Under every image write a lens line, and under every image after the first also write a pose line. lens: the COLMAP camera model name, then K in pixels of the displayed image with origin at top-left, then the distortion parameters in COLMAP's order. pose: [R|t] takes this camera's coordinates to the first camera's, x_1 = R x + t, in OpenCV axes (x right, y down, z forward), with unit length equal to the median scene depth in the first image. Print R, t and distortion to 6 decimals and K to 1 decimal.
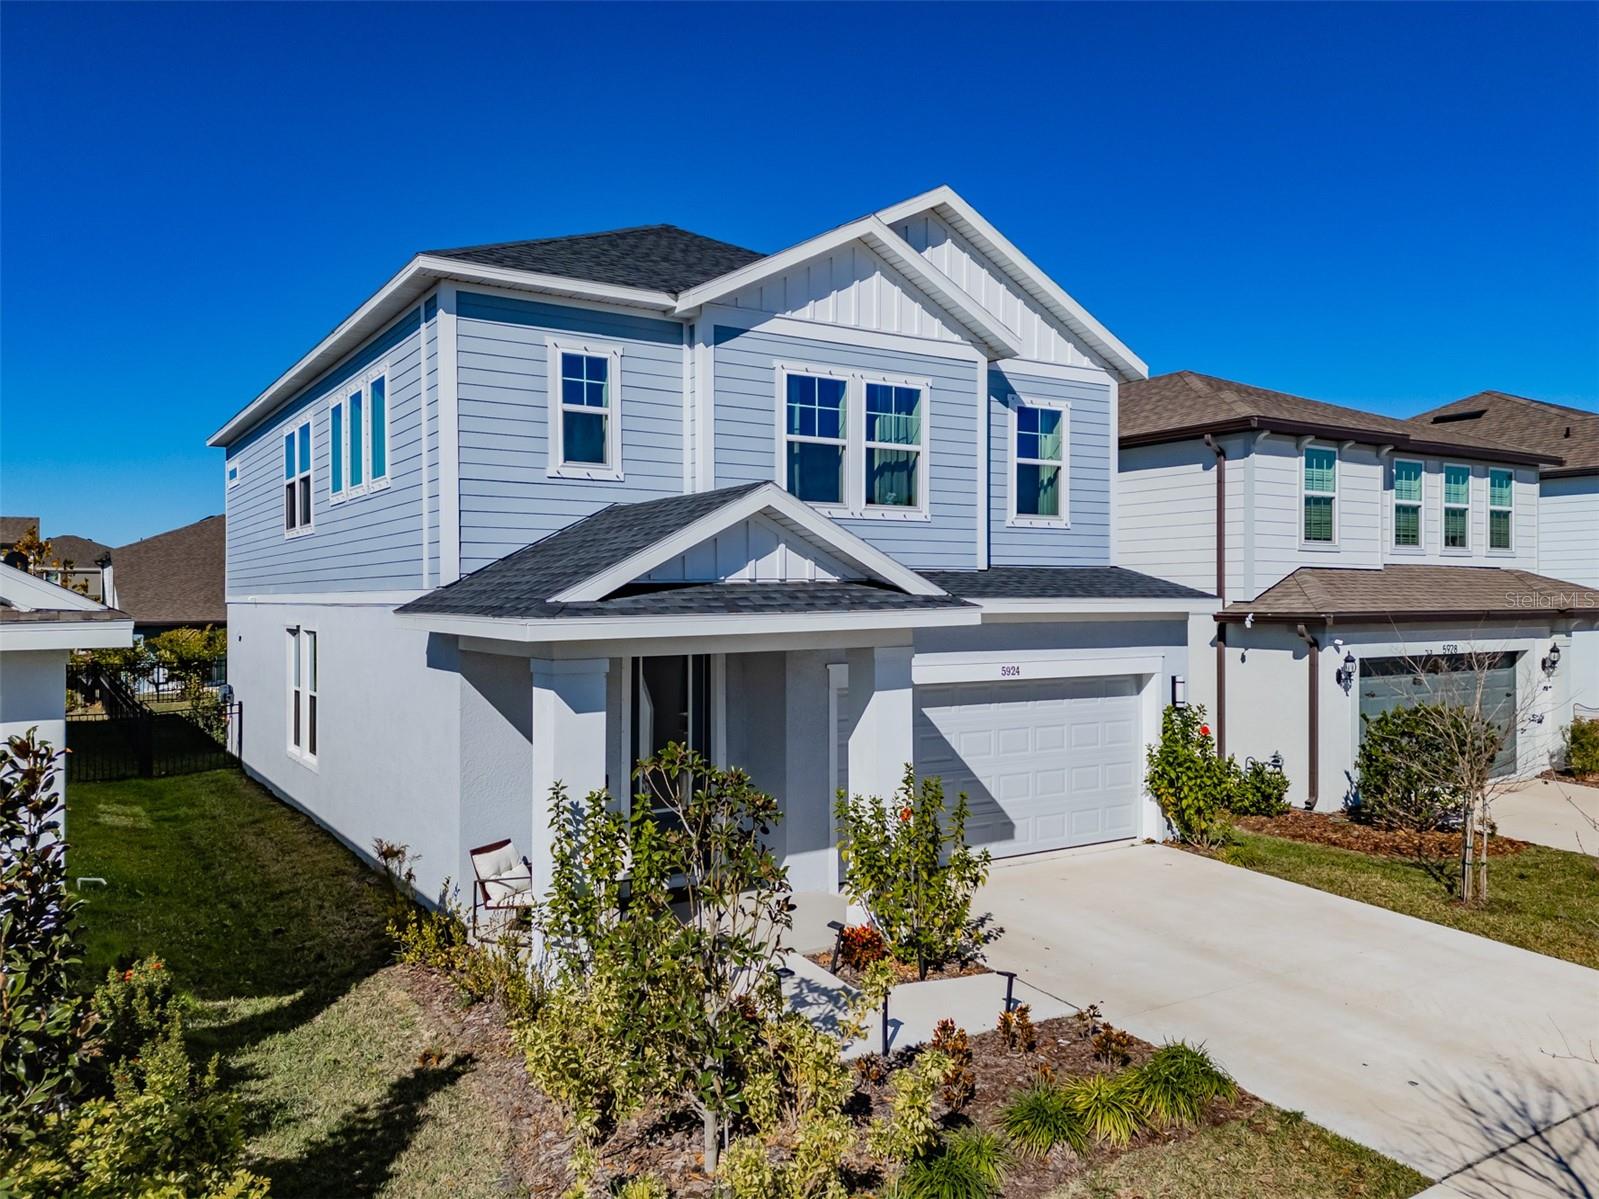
lens RADIAL K [[1147.1, 0, 790.1], [0, 1147.1, 598.9], [0, 0, 1]] dist [0.087073, -0.086902]
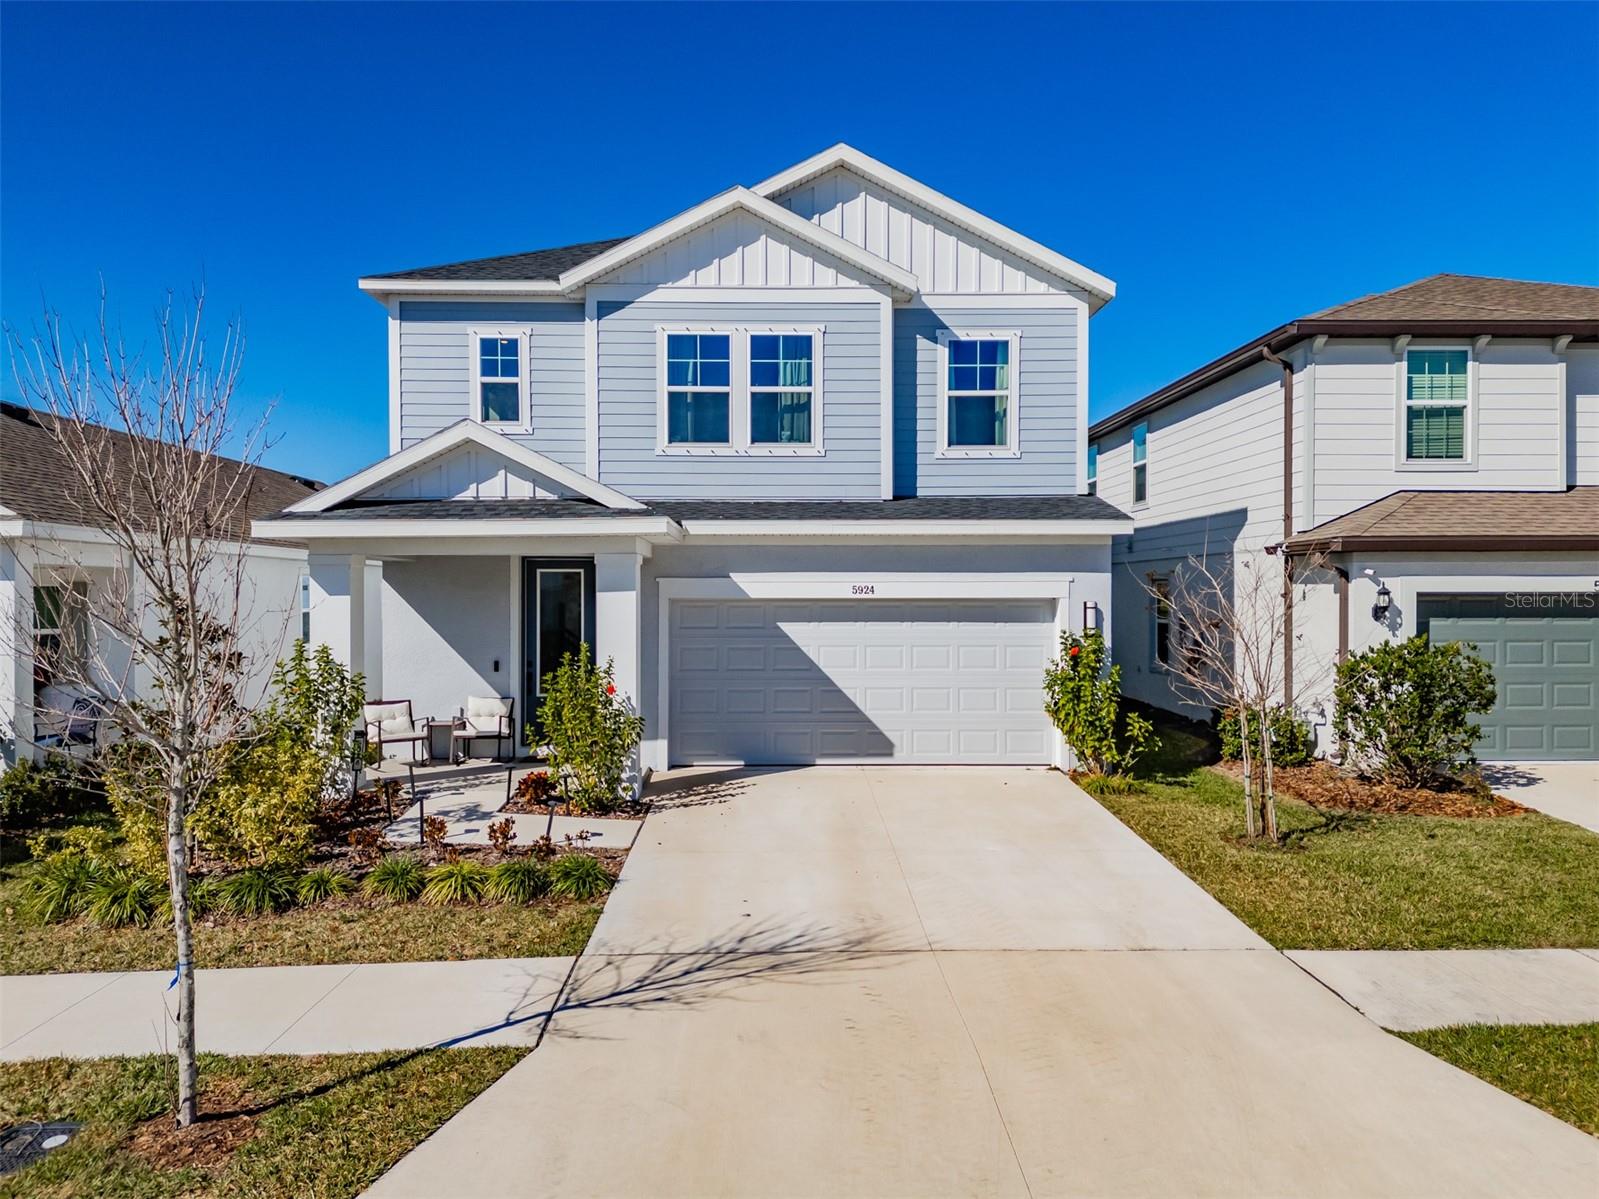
lens RADIAL K [[1142.3, 0, 794.9], [0, 1142.3, 596.9], [0, 0, 1]] dist [0.086787, -0.088169]
pose [[0.857733, 0.003147, -0.514086, 0.688632], [-0.000426, 0.999985, 0.005411, 0.064006], [0.514095, -0.004422, 0.857722, 0.054861]]
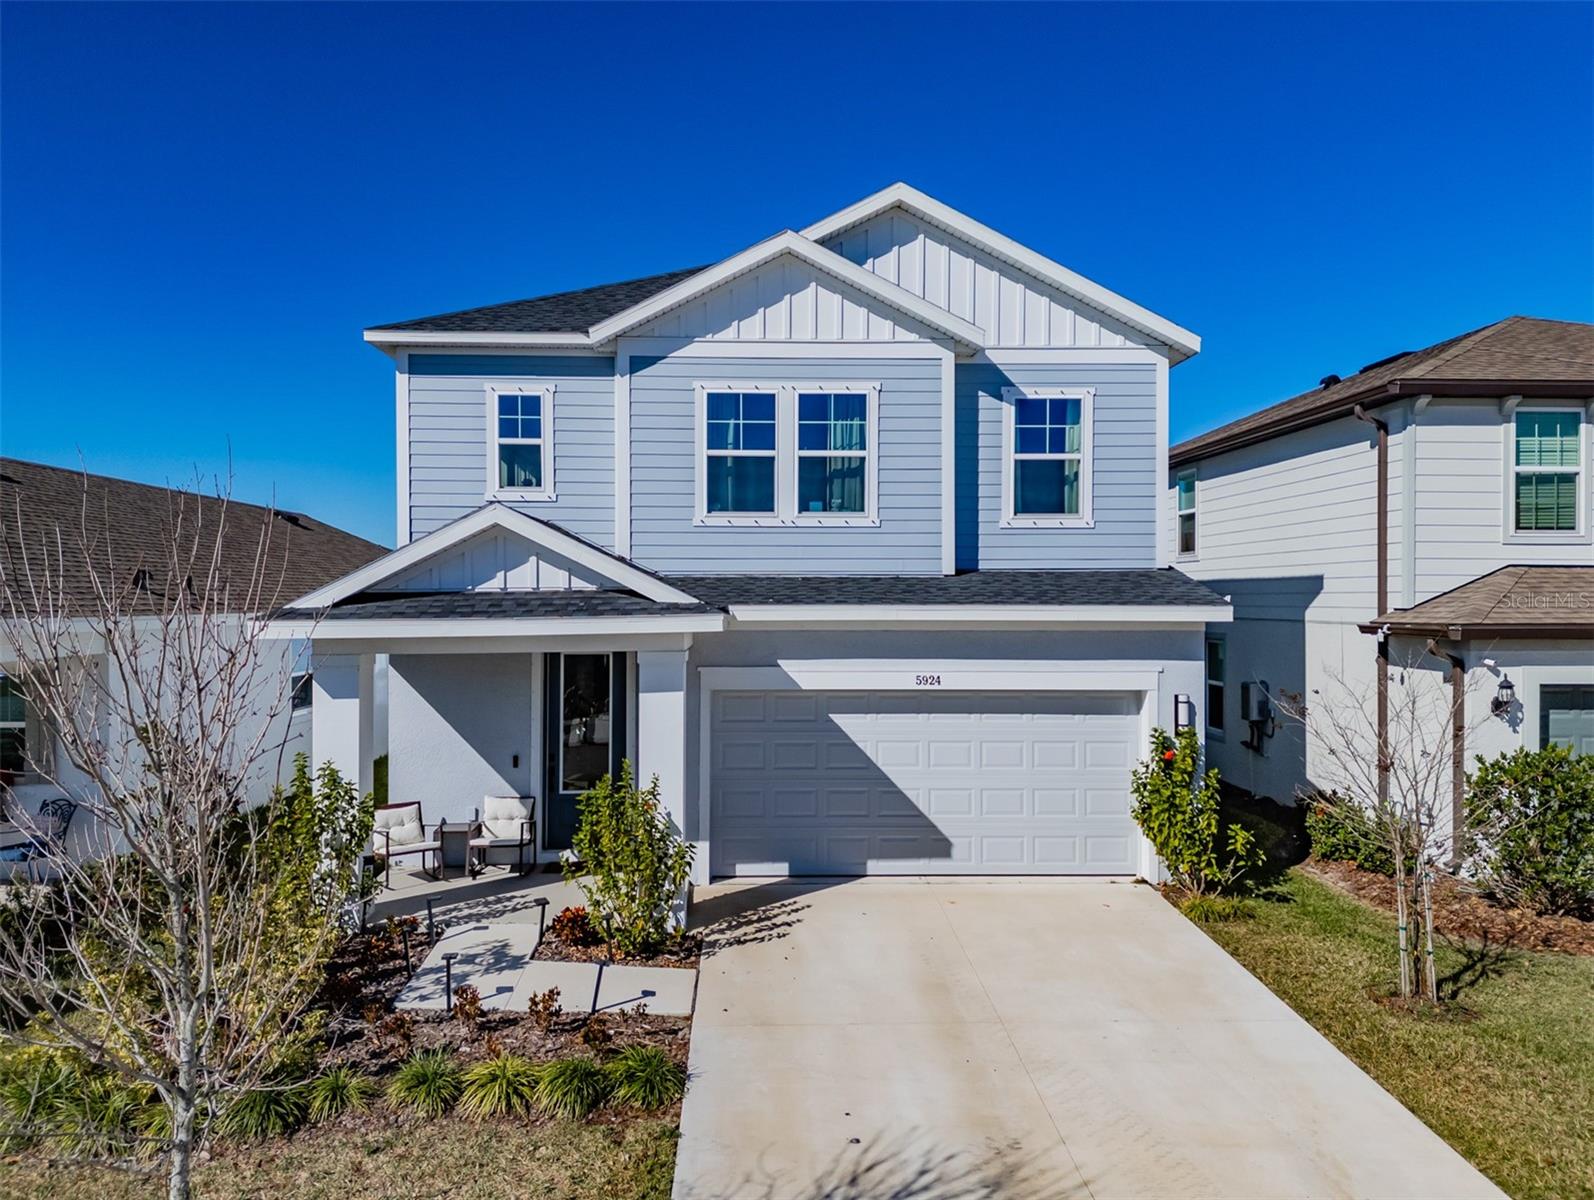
lens RADIAL K [[1143.5, 0, 787.6], [0, 1143.5, 599.4], [0, 0, 1]] dist [0.087073, -0.086902]
pose [[0.865233, 0.003937, -0.501354, 0.573124], [-0.002575, 0.999991, 0.003409, -0.008129], [0.501363, -0.001659, 0.865235, 0.114252]]
